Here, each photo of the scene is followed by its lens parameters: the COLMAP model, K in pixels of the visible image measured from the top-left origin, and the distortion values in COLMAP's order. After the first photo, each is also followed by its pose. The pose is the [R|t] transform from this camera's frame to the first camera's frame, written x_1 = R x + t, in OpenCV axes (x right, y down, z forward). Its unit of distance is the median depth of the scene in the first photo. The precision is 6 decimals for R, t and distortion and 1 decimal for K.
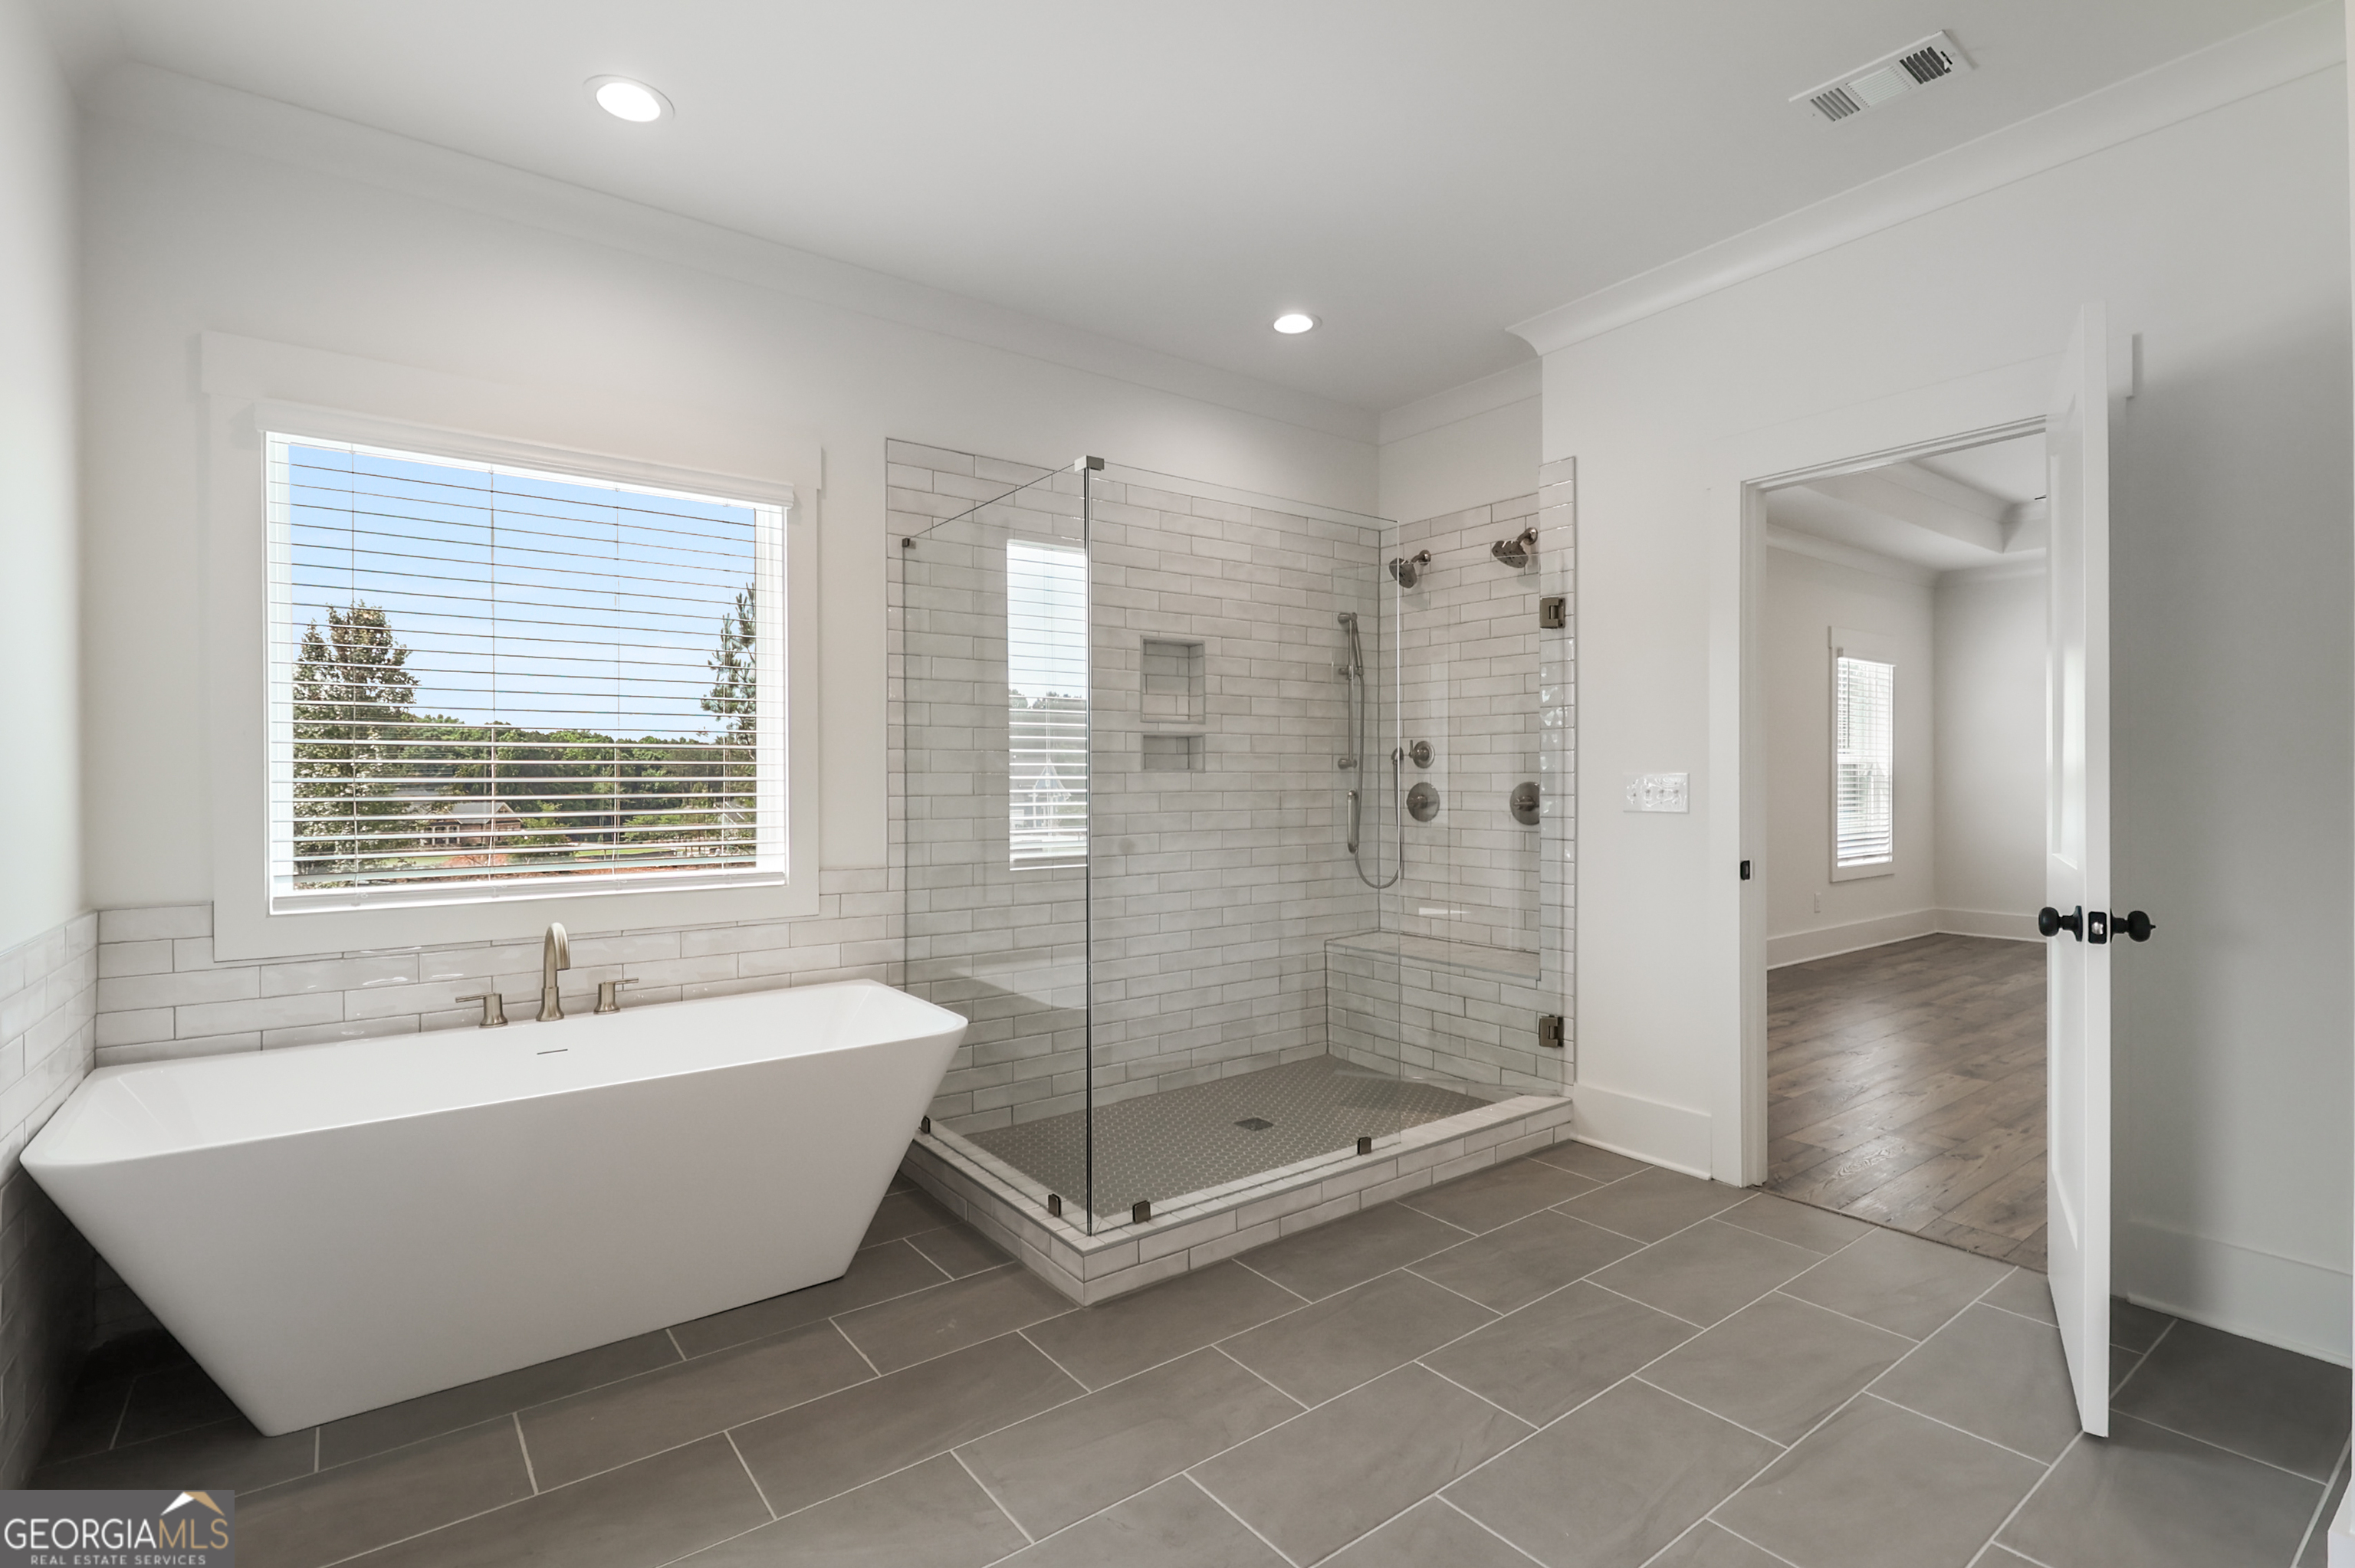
lens RADIAL K [[1088.4, 0, 1136.4], [0, 1088.4, 780.9], [0, 0, 1]] dist [0.015248, -0.010764]
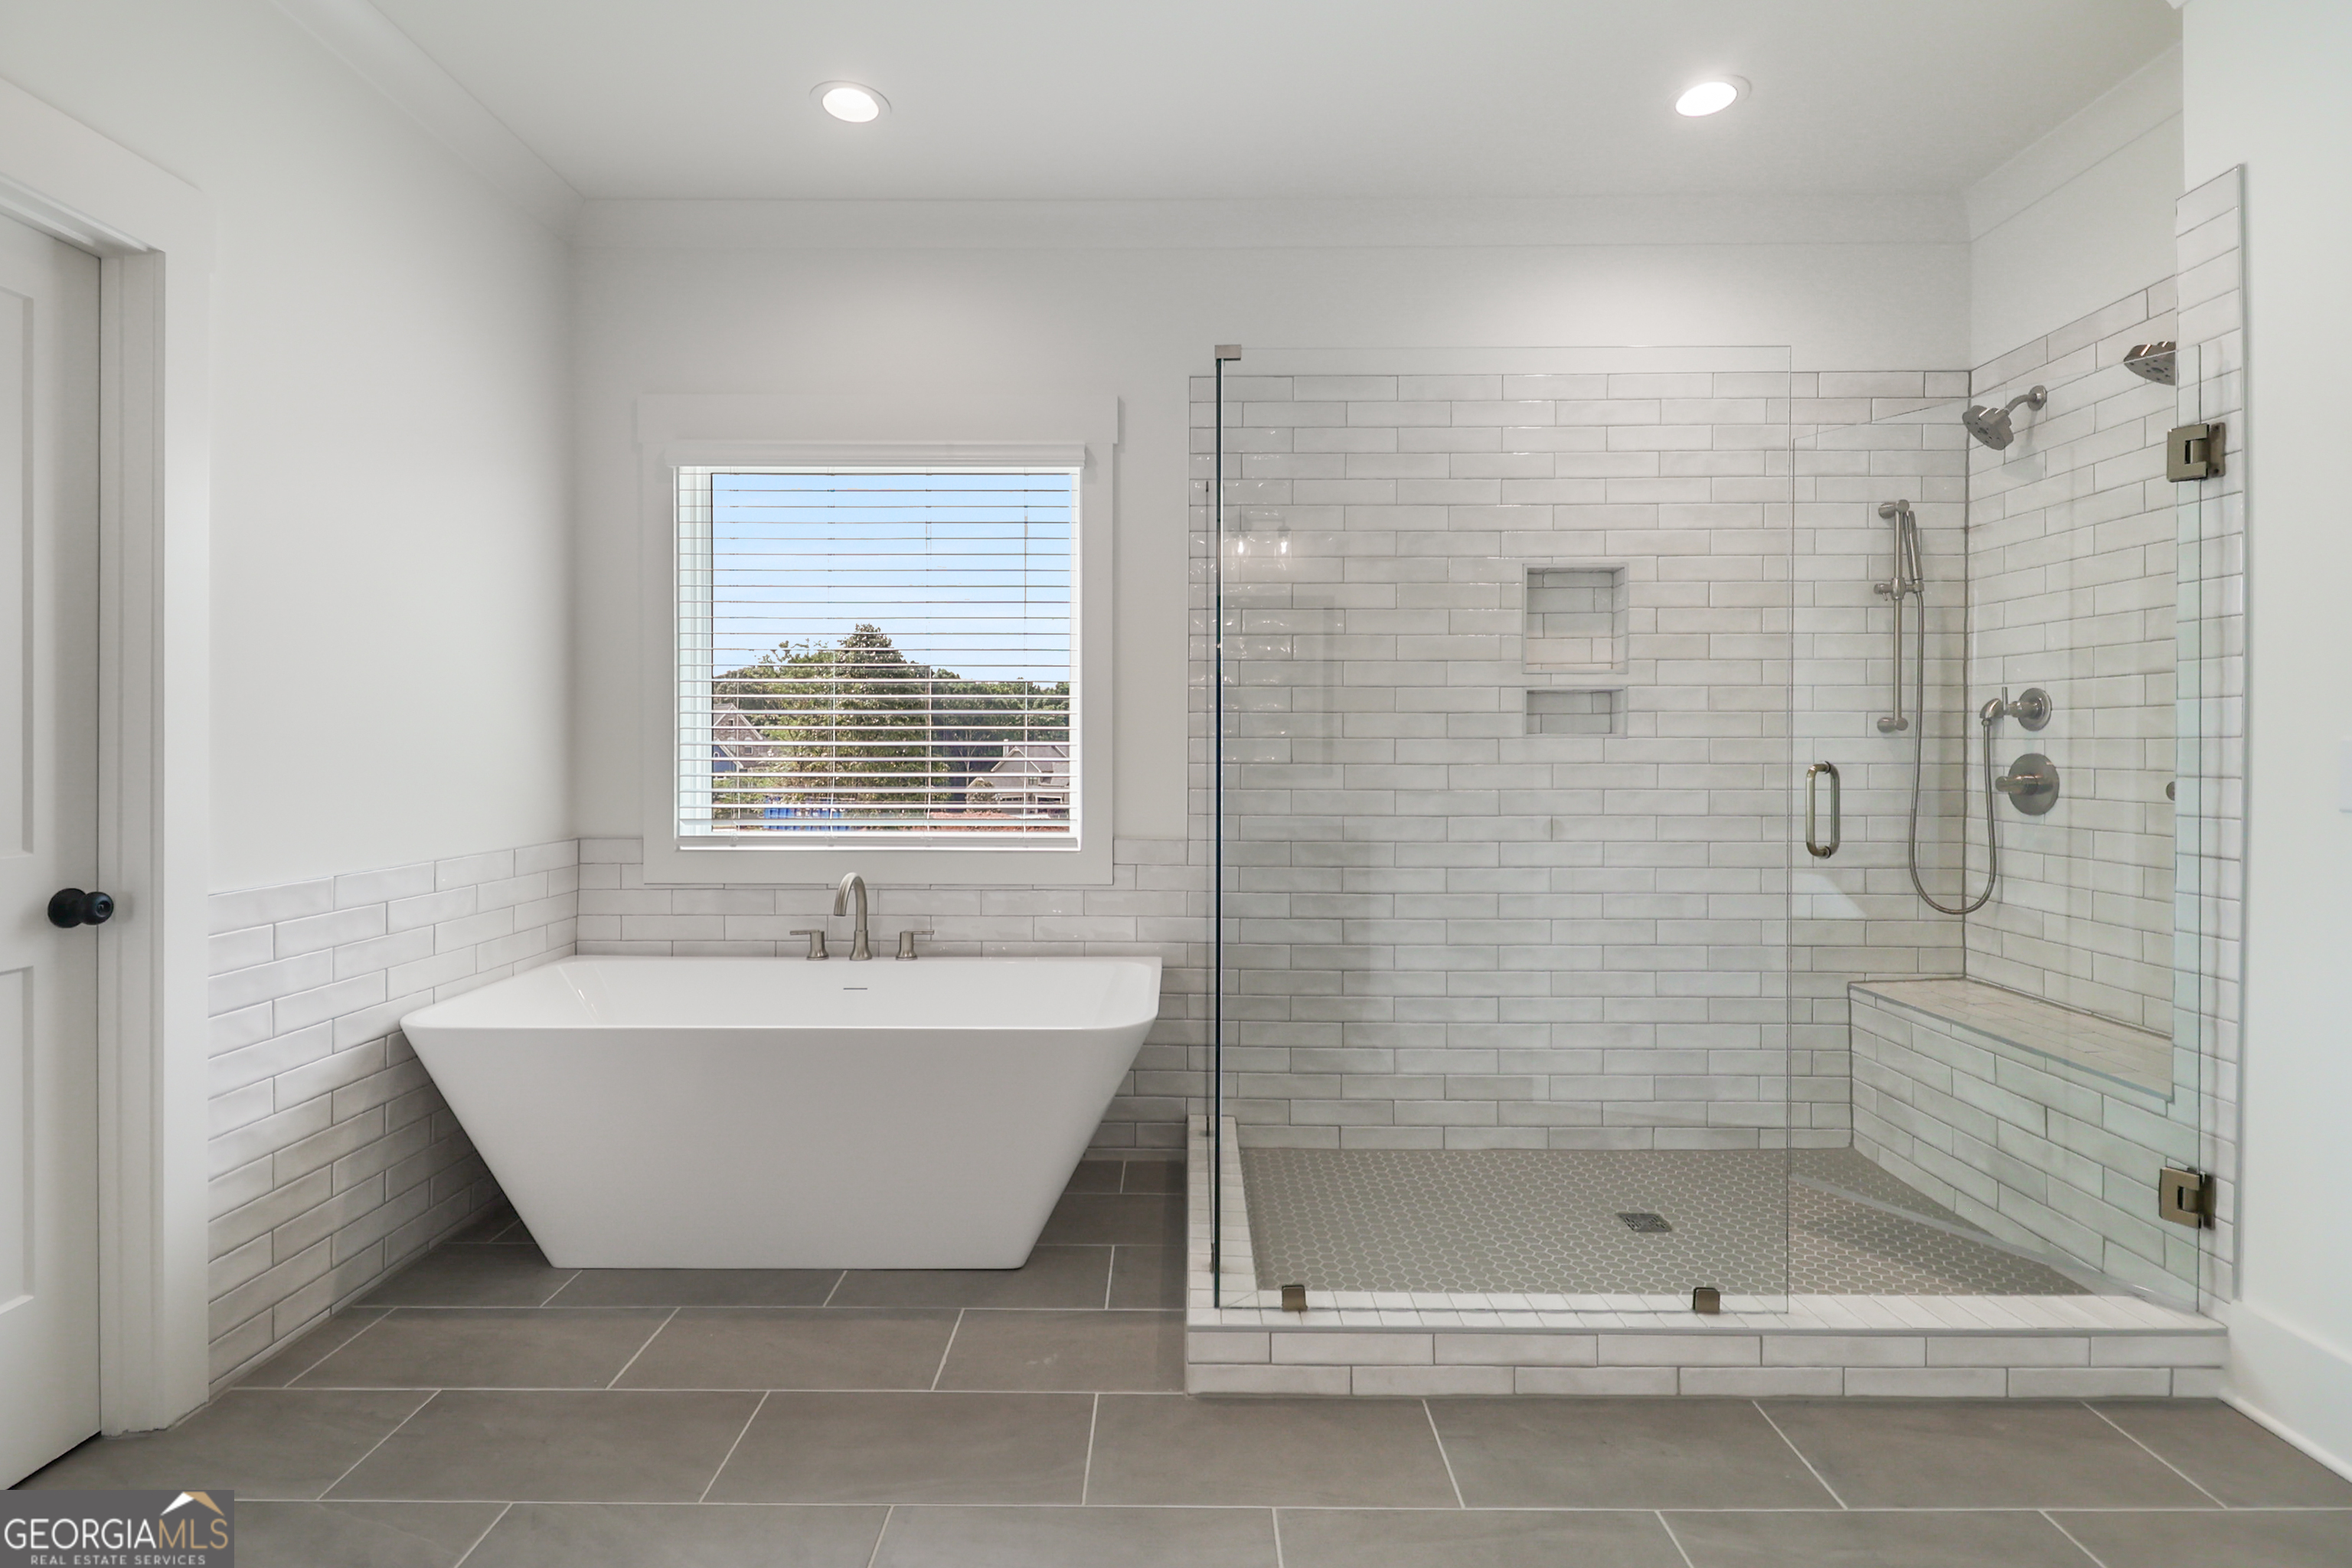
lens RADIAL K [[1087.1, 0, 1172.0], [0, 1087.1, 746.1], [0, 0, 1]] dist [0.015248, -0.010764]
pose [[0.802900, 0.004384, -0.596097, 0.295207], [-0.005528, 0.999985, -0.000091, -0.000031], [0.596088, 0.003368, 0.802912, 0.235592]]
